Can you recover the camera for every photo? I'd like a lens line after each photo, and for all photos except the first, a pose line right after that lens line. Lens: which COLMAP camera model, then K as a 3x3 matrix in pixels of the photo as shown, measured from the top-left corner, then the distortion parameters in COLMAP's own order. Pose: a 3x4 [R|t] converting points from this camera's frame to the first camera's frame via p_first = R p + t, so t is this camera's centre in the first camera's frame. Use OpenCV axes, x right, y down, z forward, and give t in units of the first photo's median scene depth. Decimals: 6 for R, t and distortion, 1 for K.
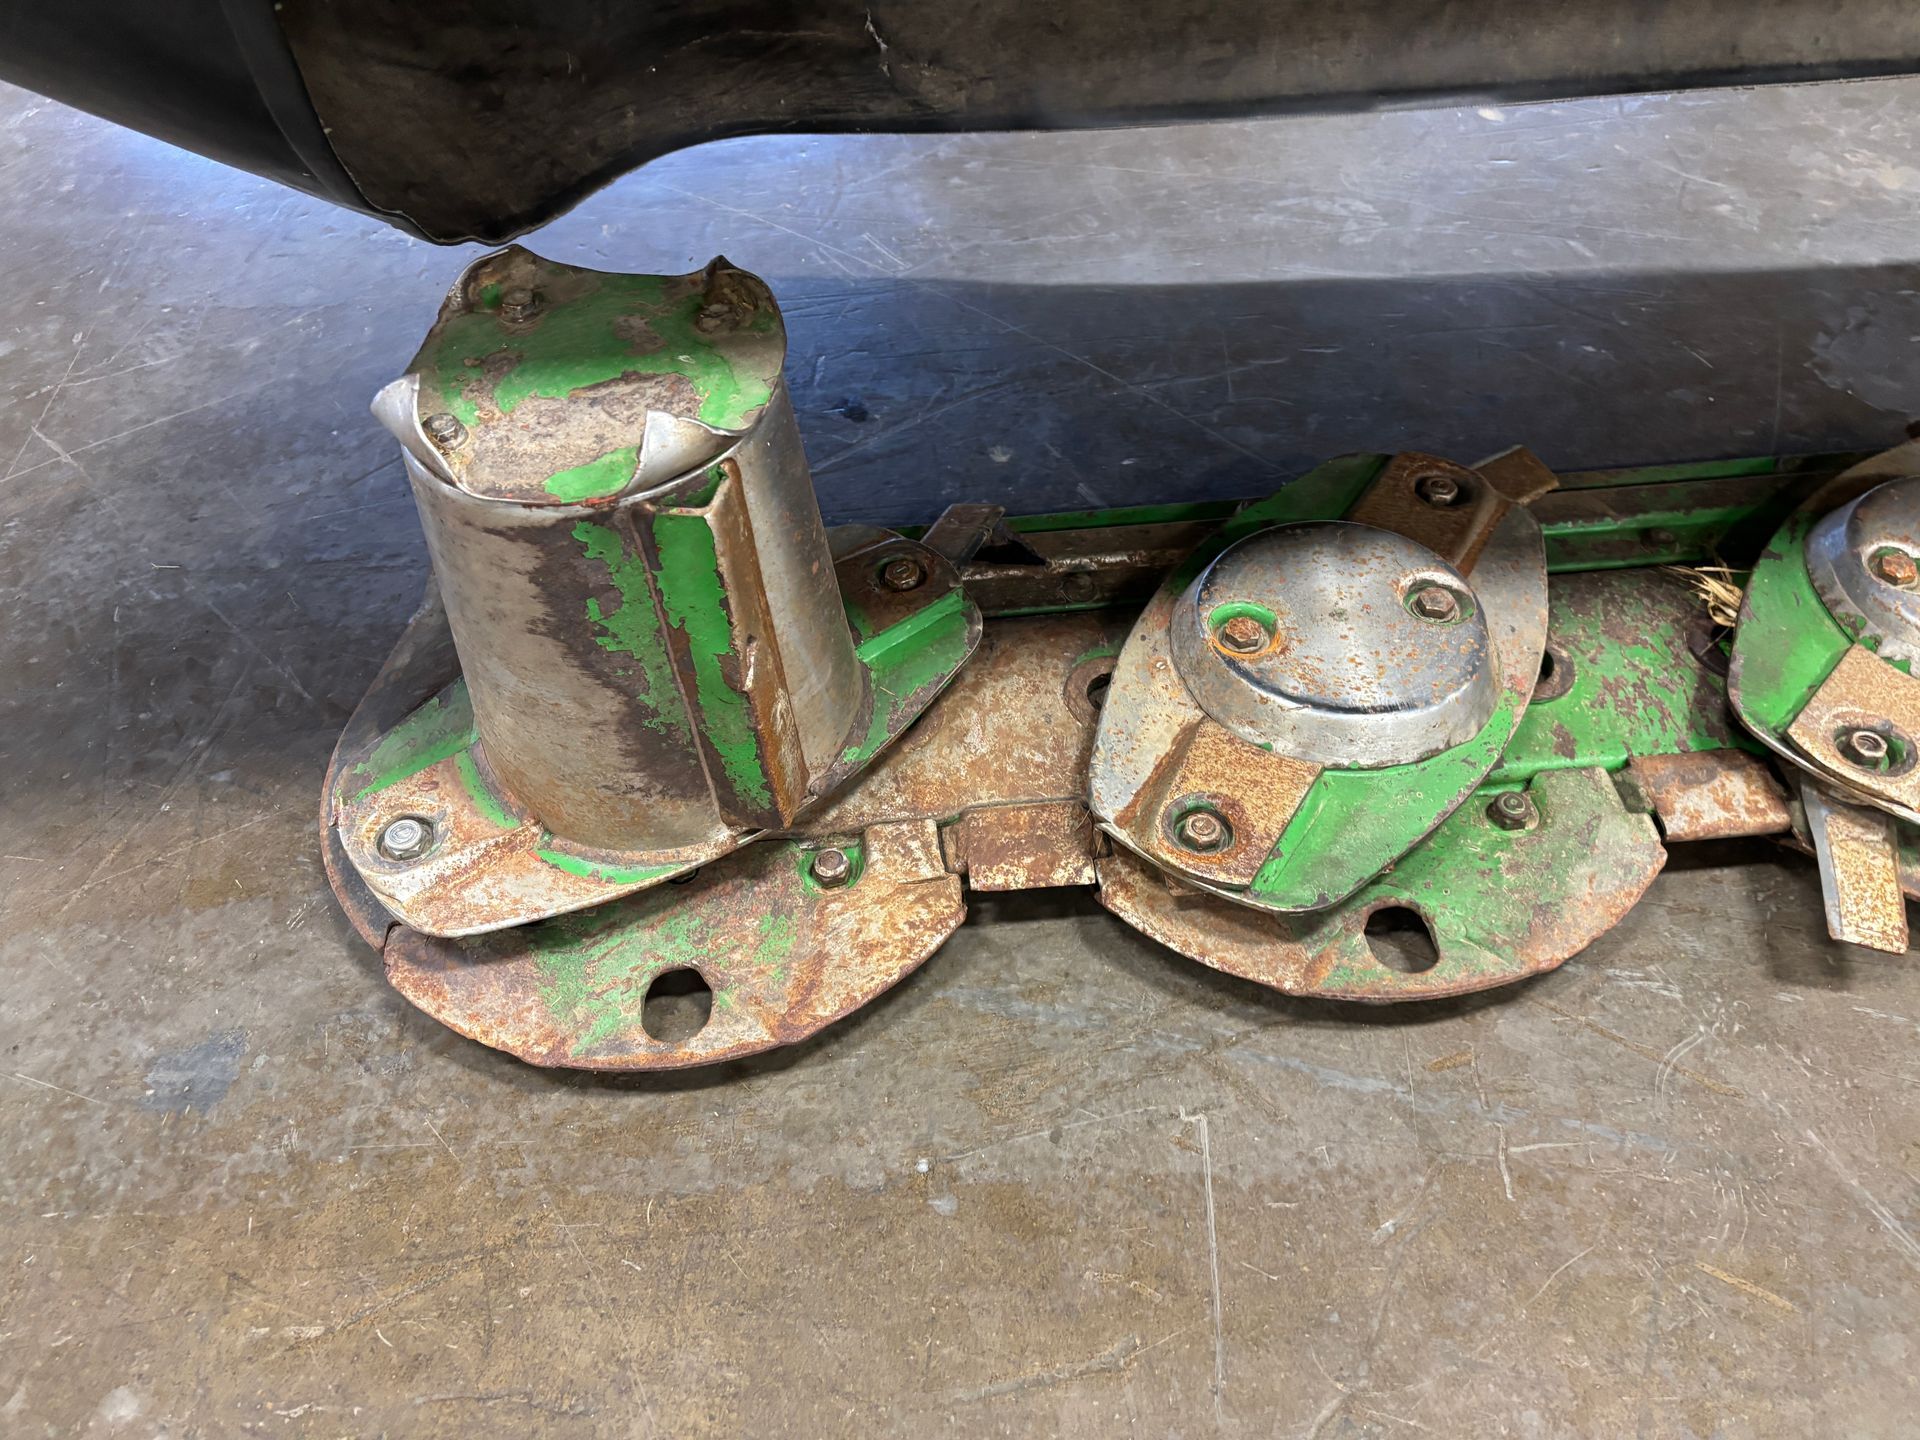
lens RADIAL K [[1417.6, 0, 954.3], [0, 1417.6, 693.0], [0, 0, 1]] dist [0.076059, -0.078271]
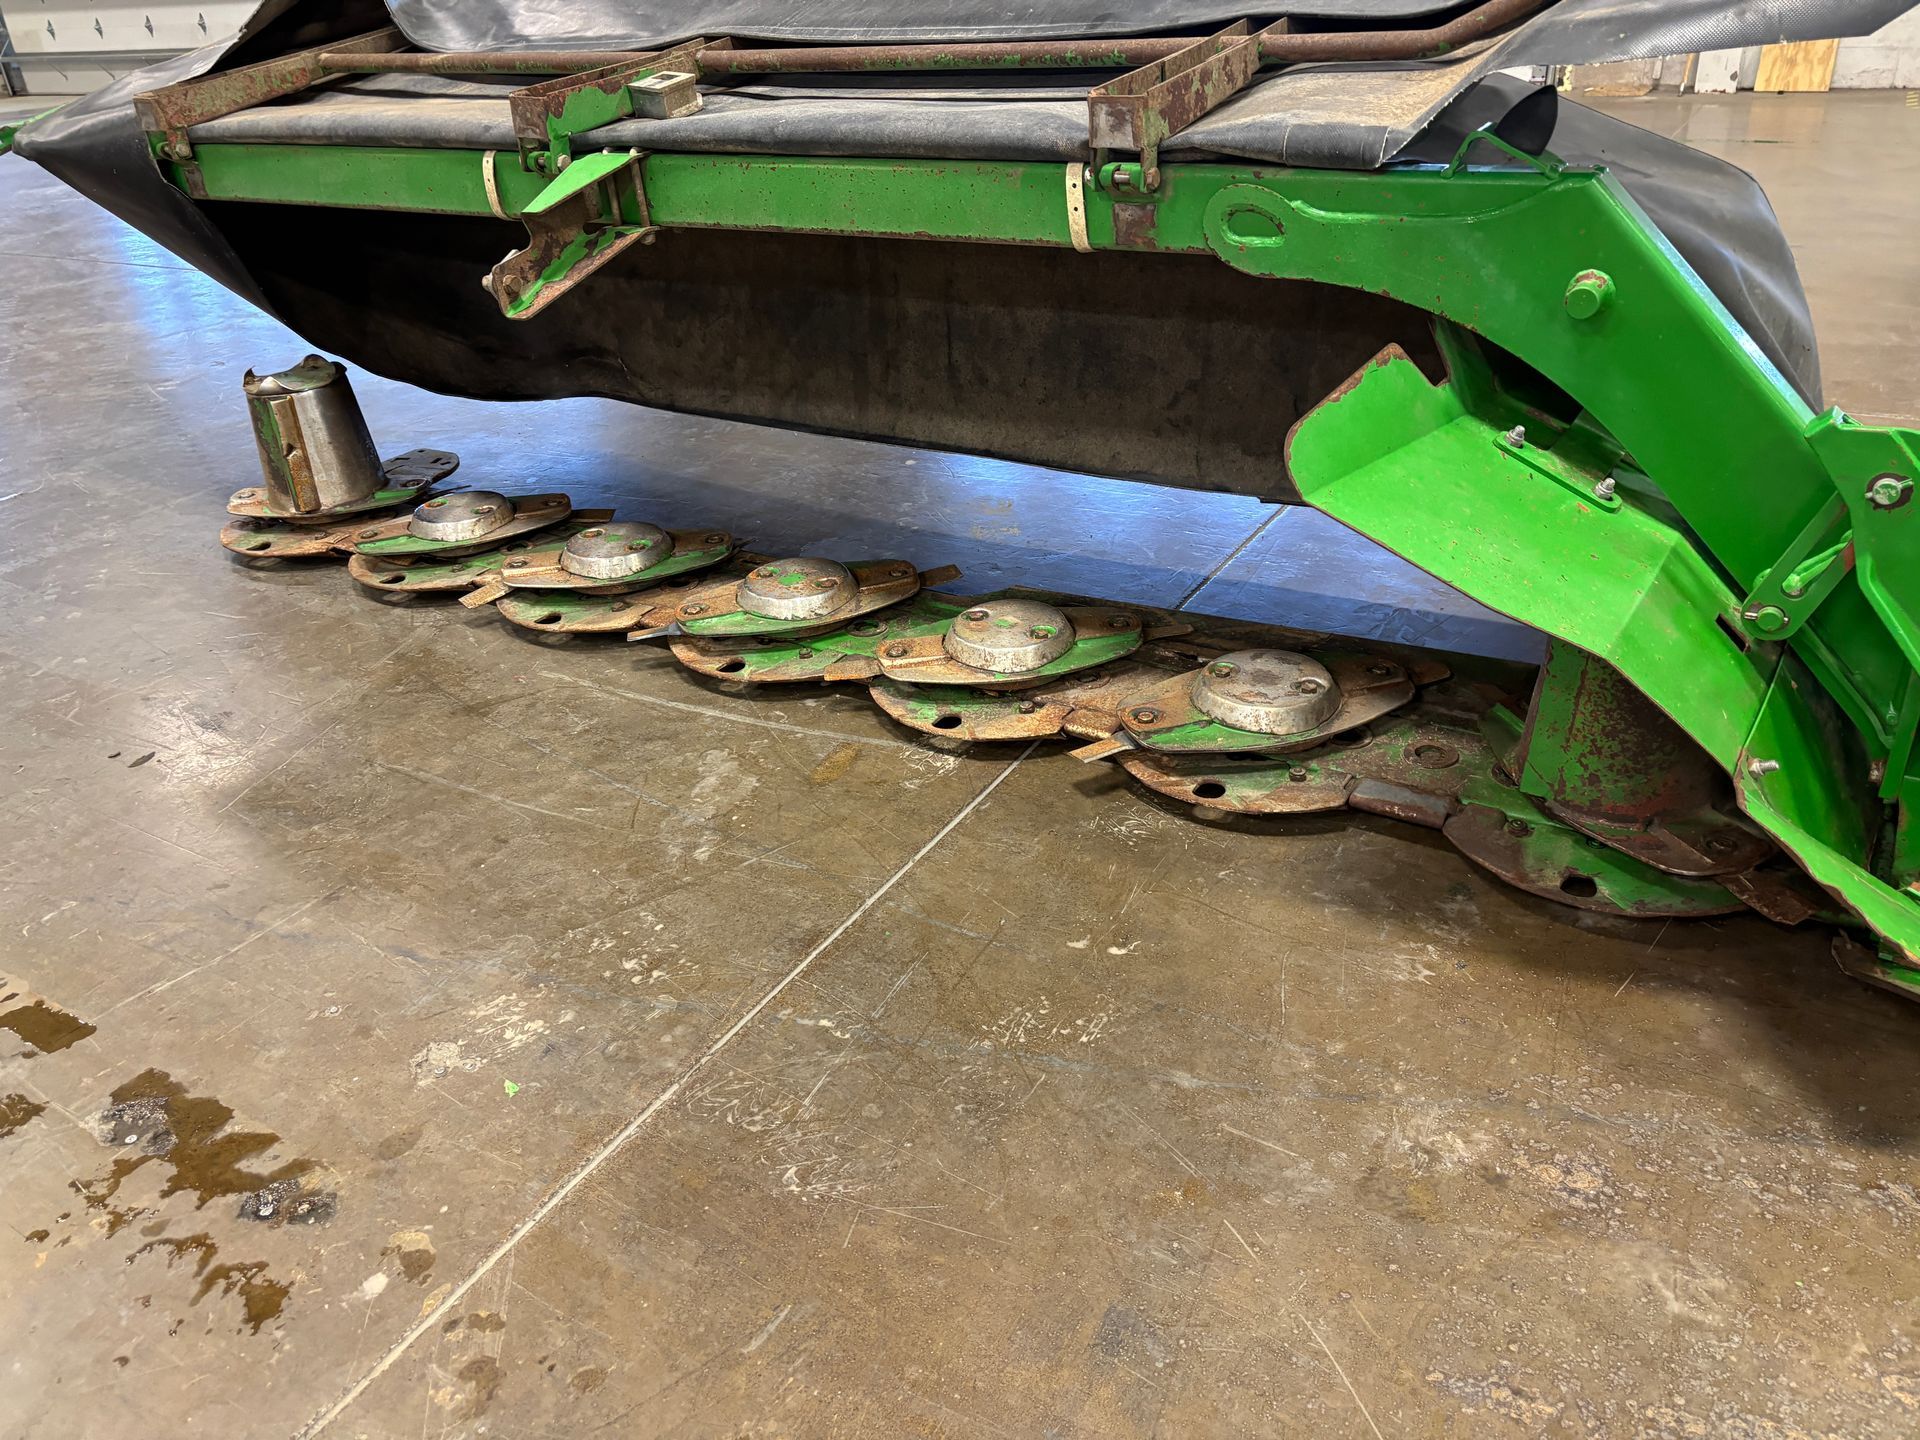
lens RADIAL K [[1431.8, 0, 967.8], [0, 1431.8, 715.0], [0, 0, 1]] dist [0.046911, -0.050192]
pose [[0.795698, 0.268782, -0.542789, 3.110297], [-0.410800, 0.898014, -0.157524, 0.416377], [0.445093, 0.348319, 0.824964, -1.022413]]
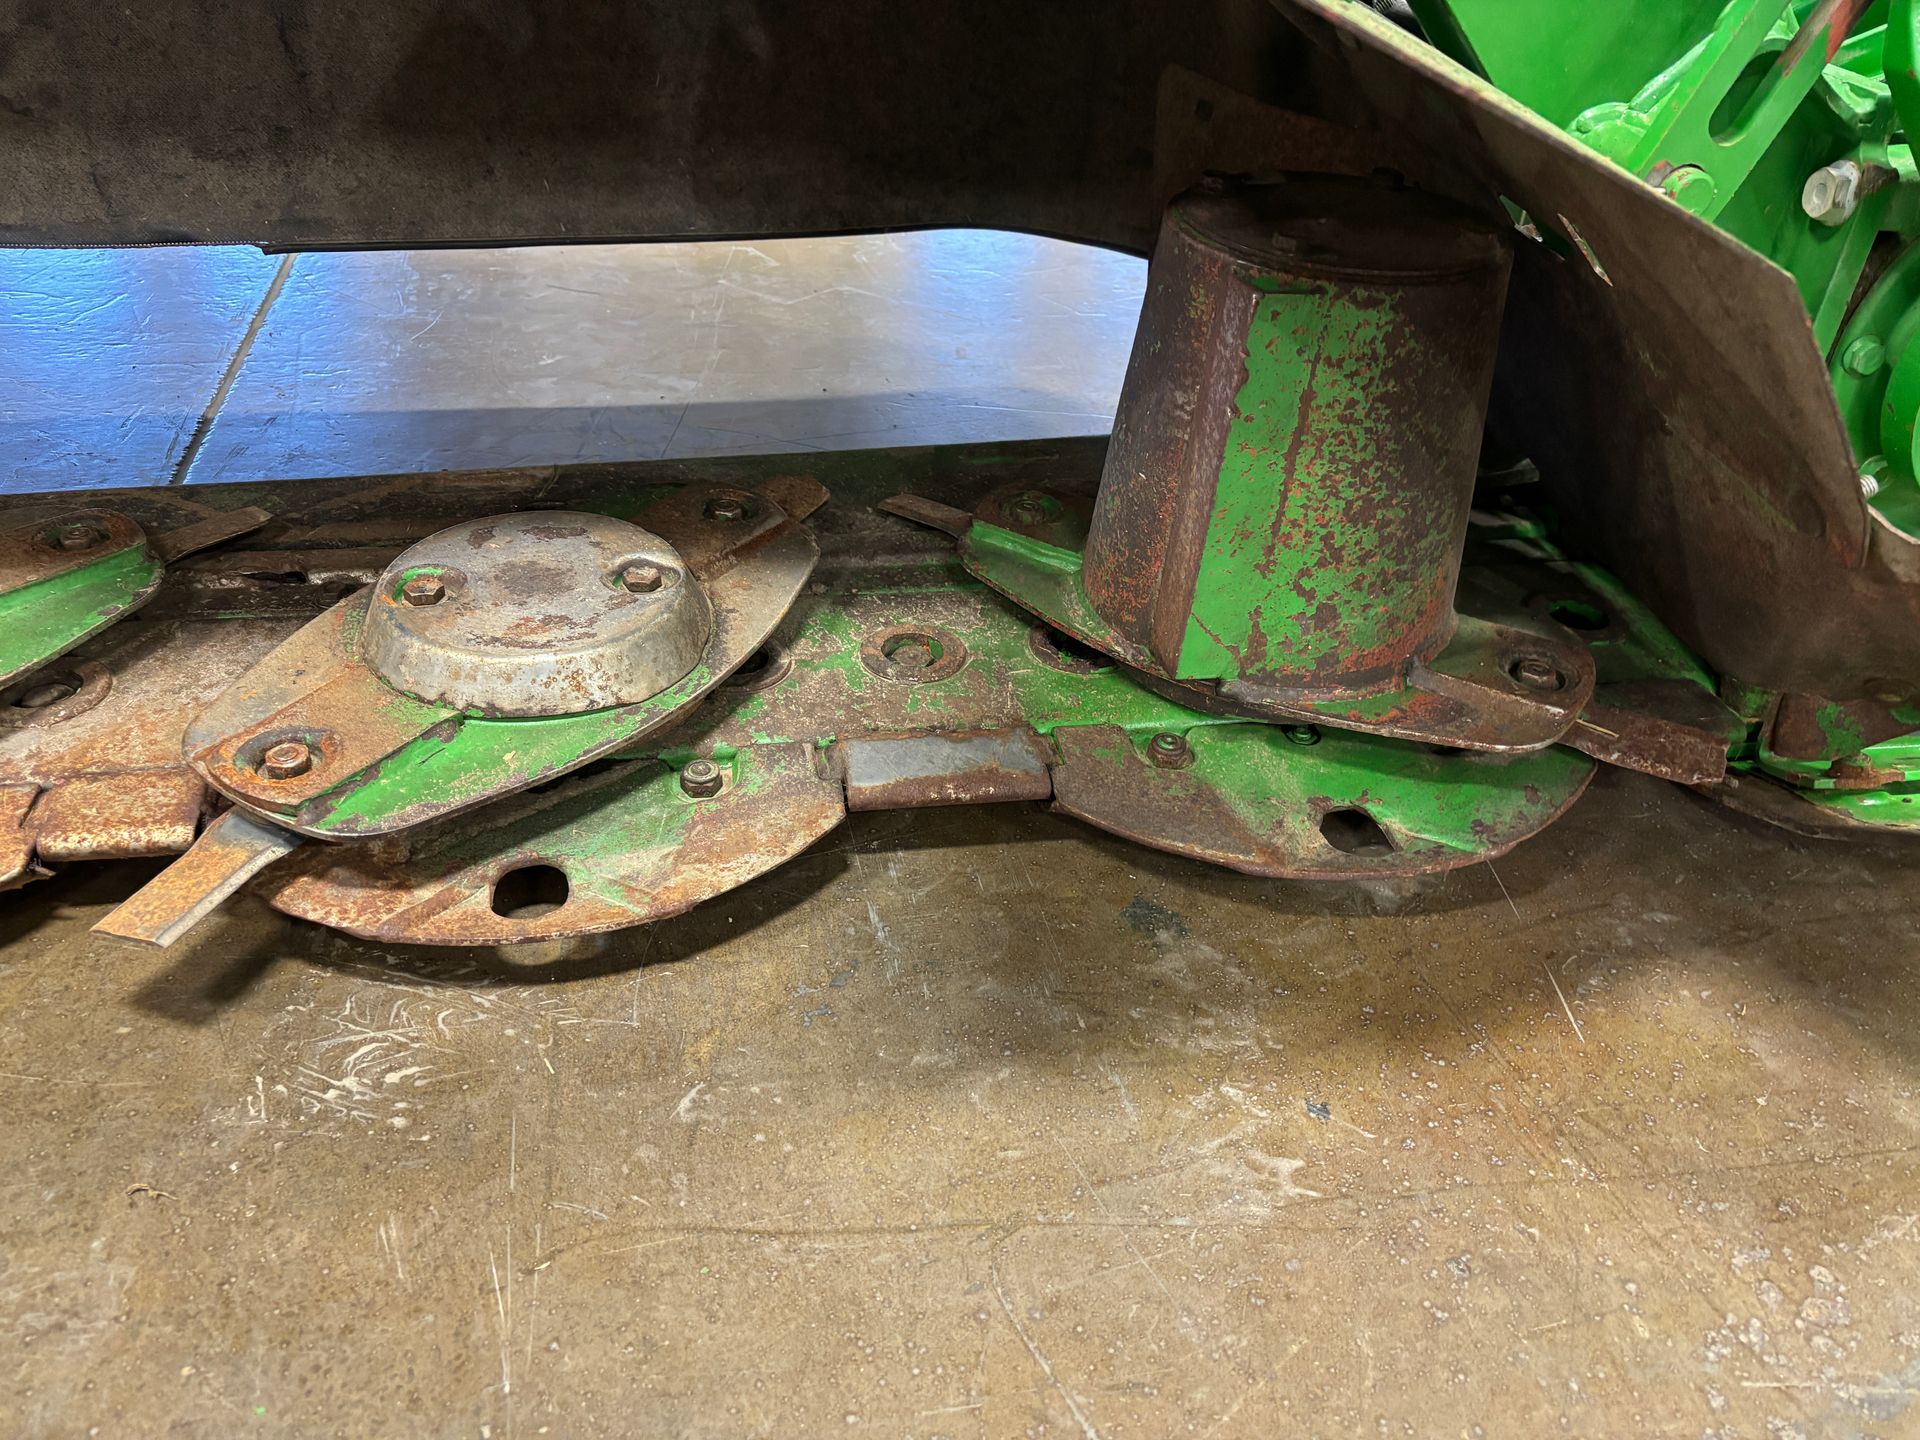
lens RADIAL K [[1503.0, 0, 960.0], [0, 1503.0, 720.0], [0, 0, 1]] dist [0.015088, -0.001570]
pose [[0.994173, 0.013718, 0.106916, 2.391567], [0.009483, 0.976893, -0.213520, 0.112766], [-0.107374, 0.213290, 0.971071, 0.084377]]
